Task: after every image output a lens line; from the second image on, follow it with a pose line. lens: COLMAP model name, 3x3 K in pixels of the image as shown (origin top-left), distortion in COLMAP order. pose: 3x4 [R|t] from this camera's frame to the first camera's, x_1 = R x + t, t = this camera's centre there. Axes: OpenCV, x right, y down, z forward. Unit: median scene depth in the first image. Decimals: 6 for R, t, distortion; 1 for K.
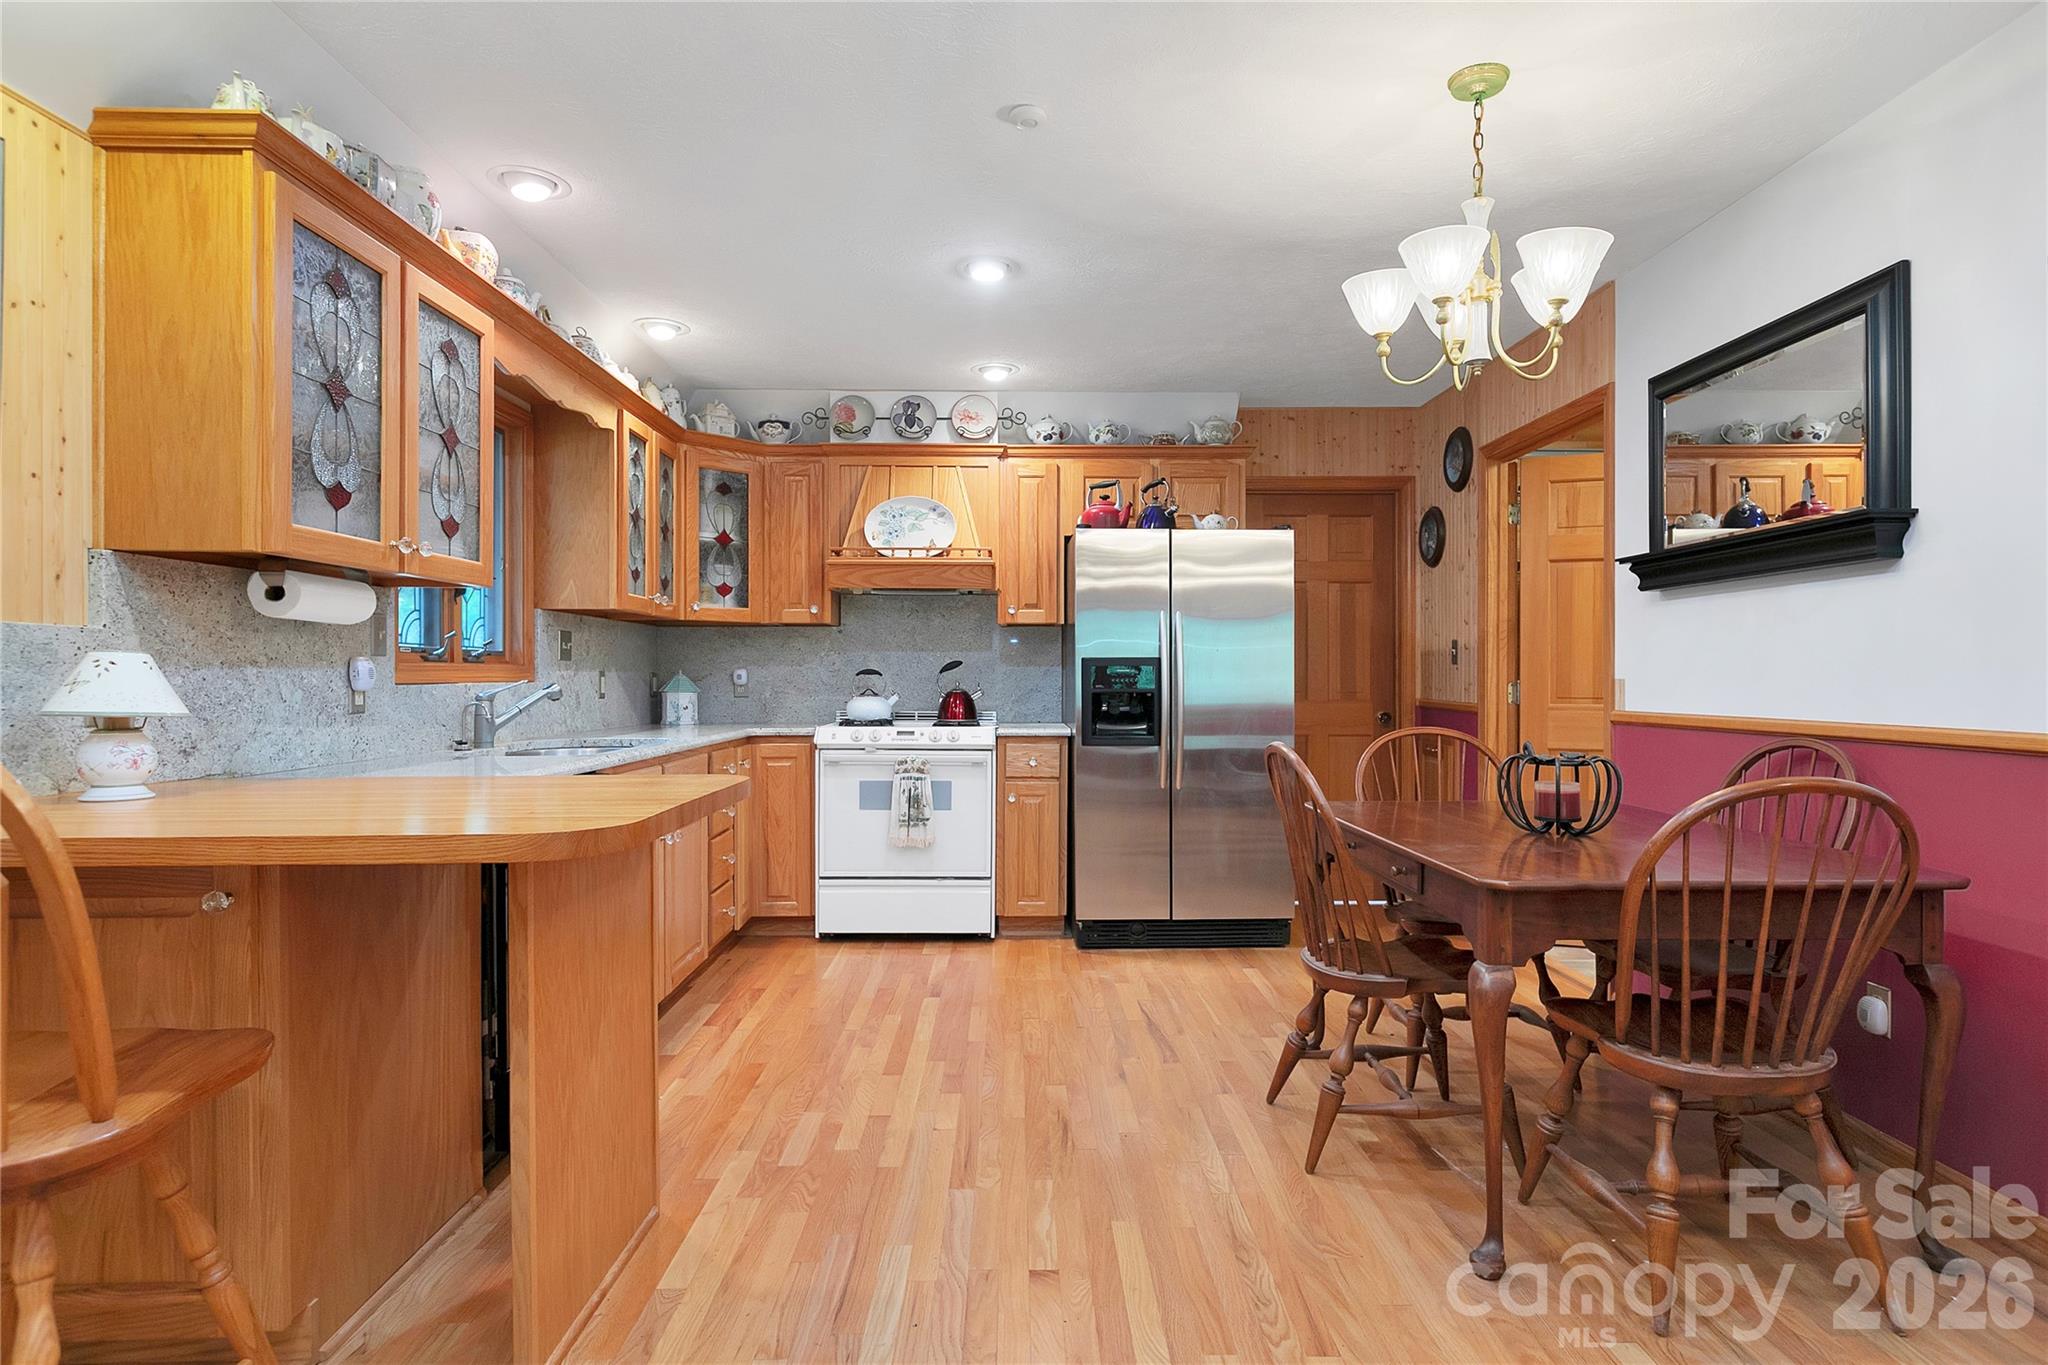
lens RADIAL K [[1112.1, 0, 1038.2], [0, 1112.1, 681.1], [0, 0, 1]] dist [0.003545, 0.001167]
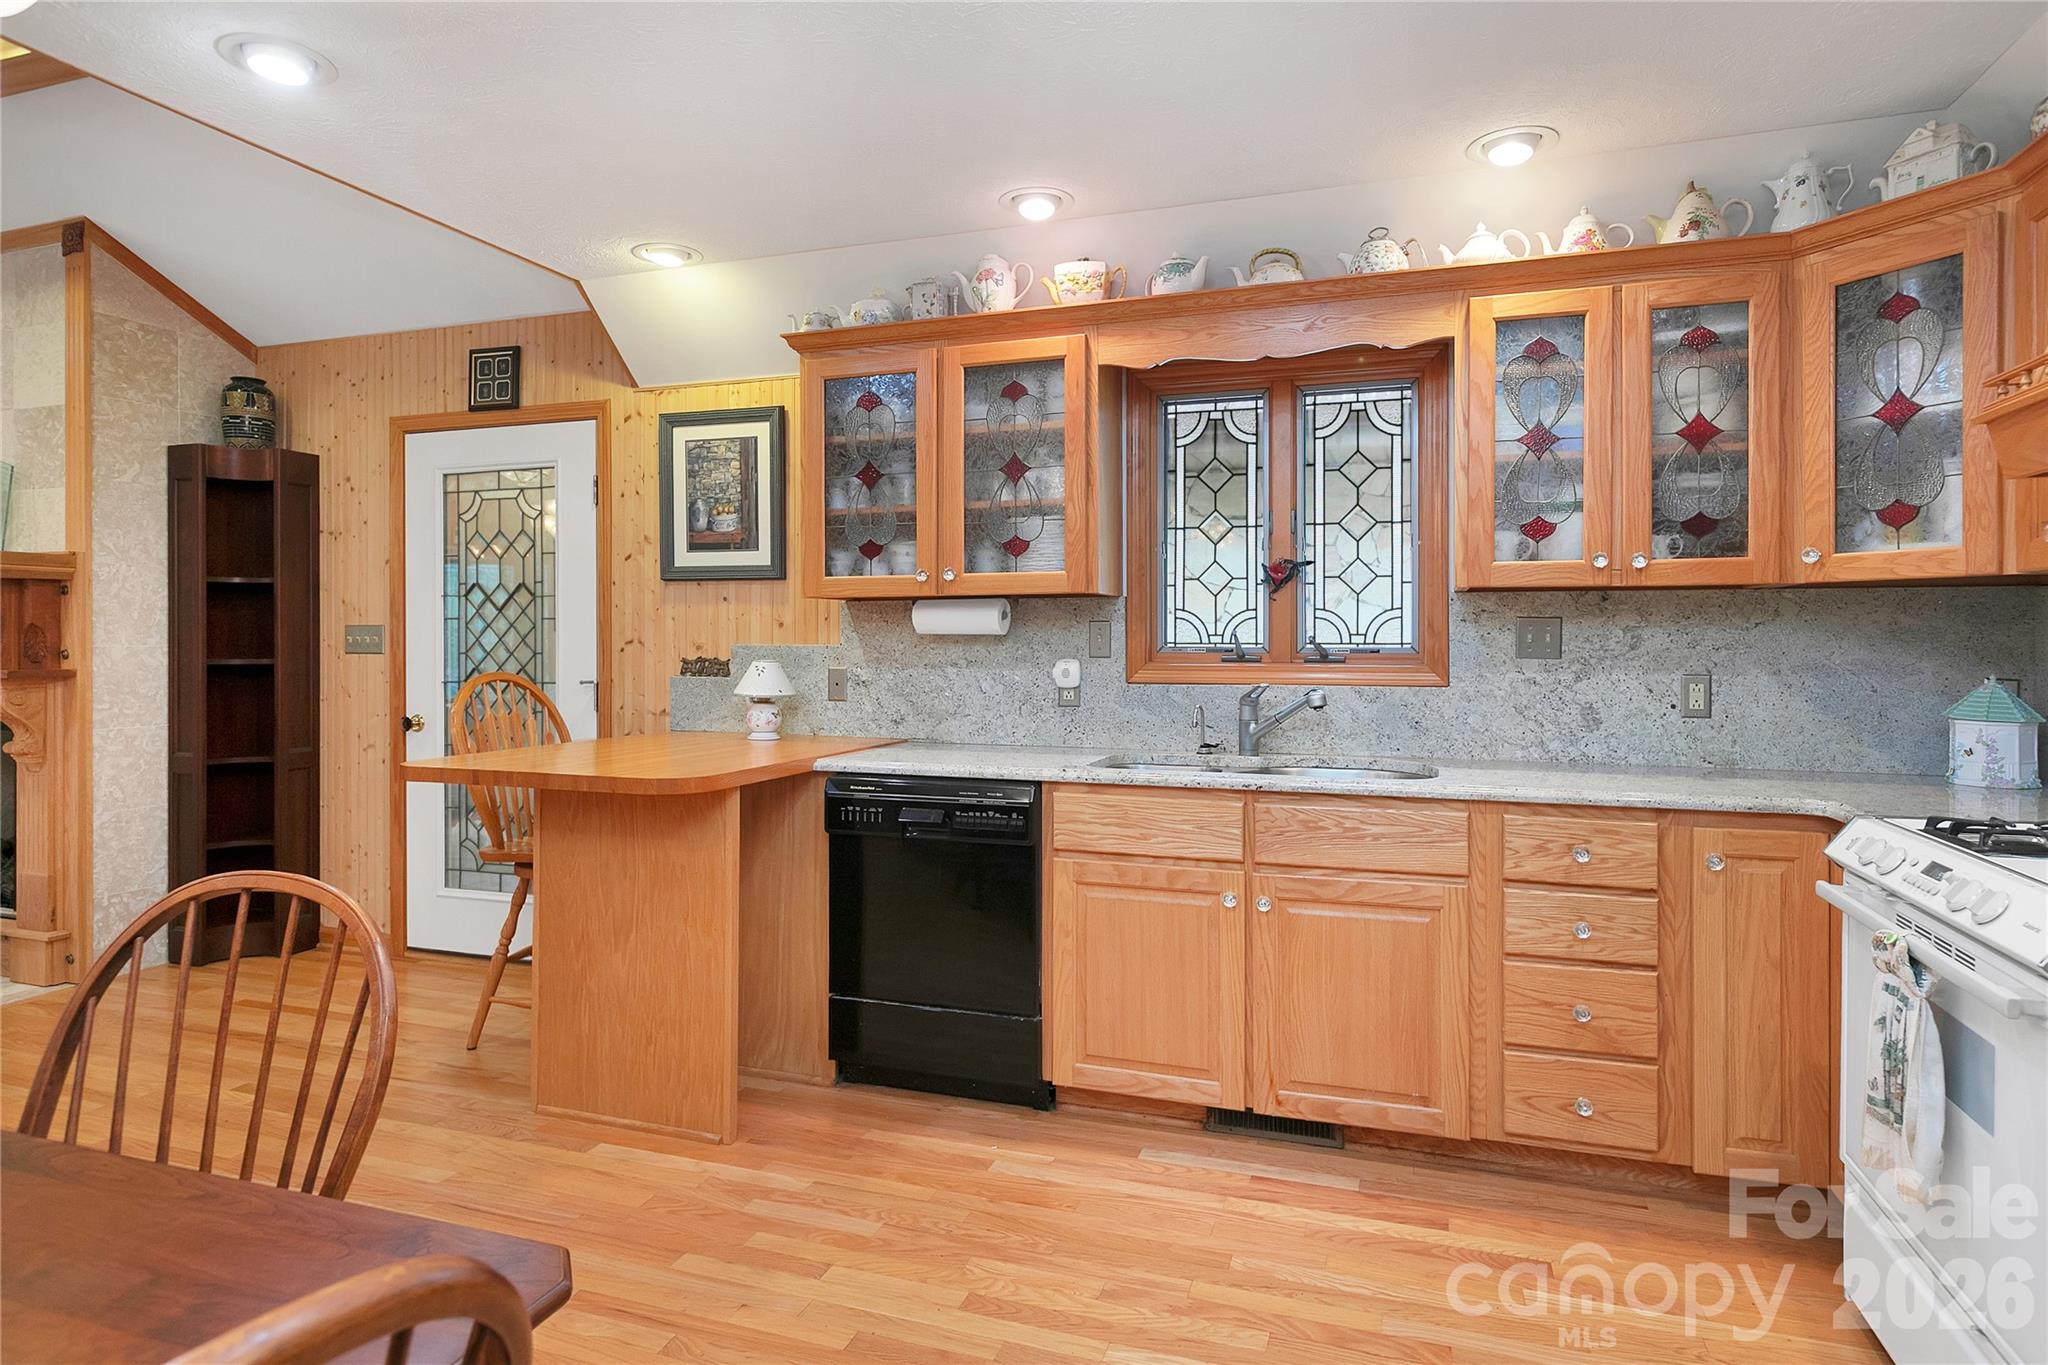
lens RADIAL K [[1112.1, 0, 1032.4], [0, 1112.1, 642.8], [0, 0, 1]] dist [0.003545, 0.001167]
pose [[-0.347267, 0.003012, -0.937761, 0.319482], [-0.003928, 0.999981, 0.004666, -0.027649], [0.937758, 0.005304, -0.347249, 0.851388]]
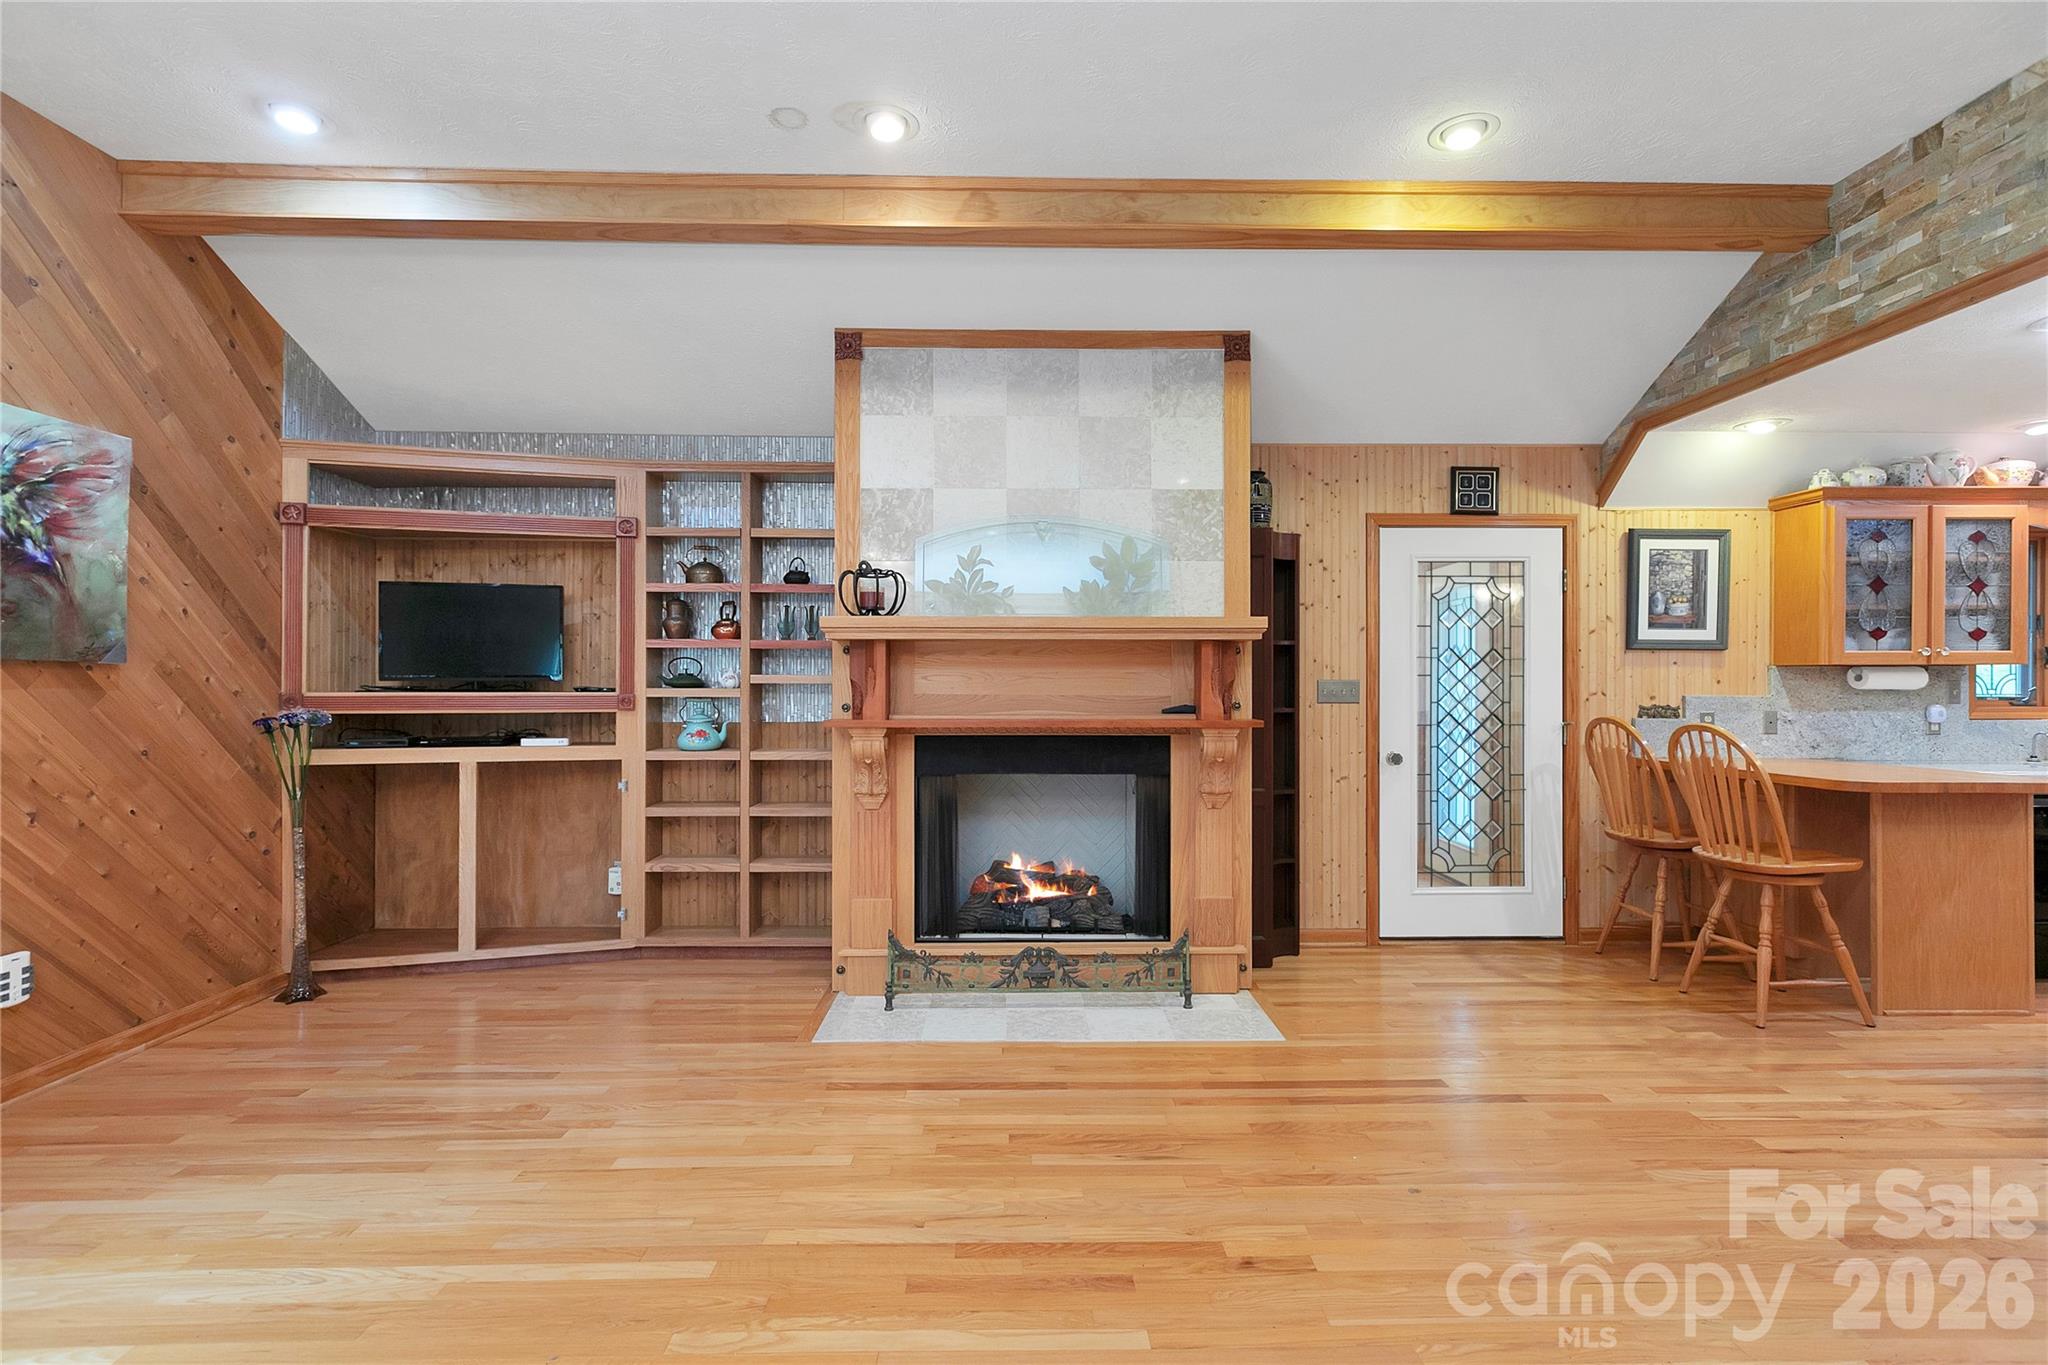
lens RADIAL K [[934.2, 0, 1025.1], [0, 934.2, 686.1], [0, 0, 1]] dist [0.009298, -0.003358]
pose [[-0.002842, 0.003506, -0.999990, 0.607822], [-0.004928, 0.999982, 0.003520, -0.031602], [0.999984, 0.004938, -0.002824, -0.329953]]
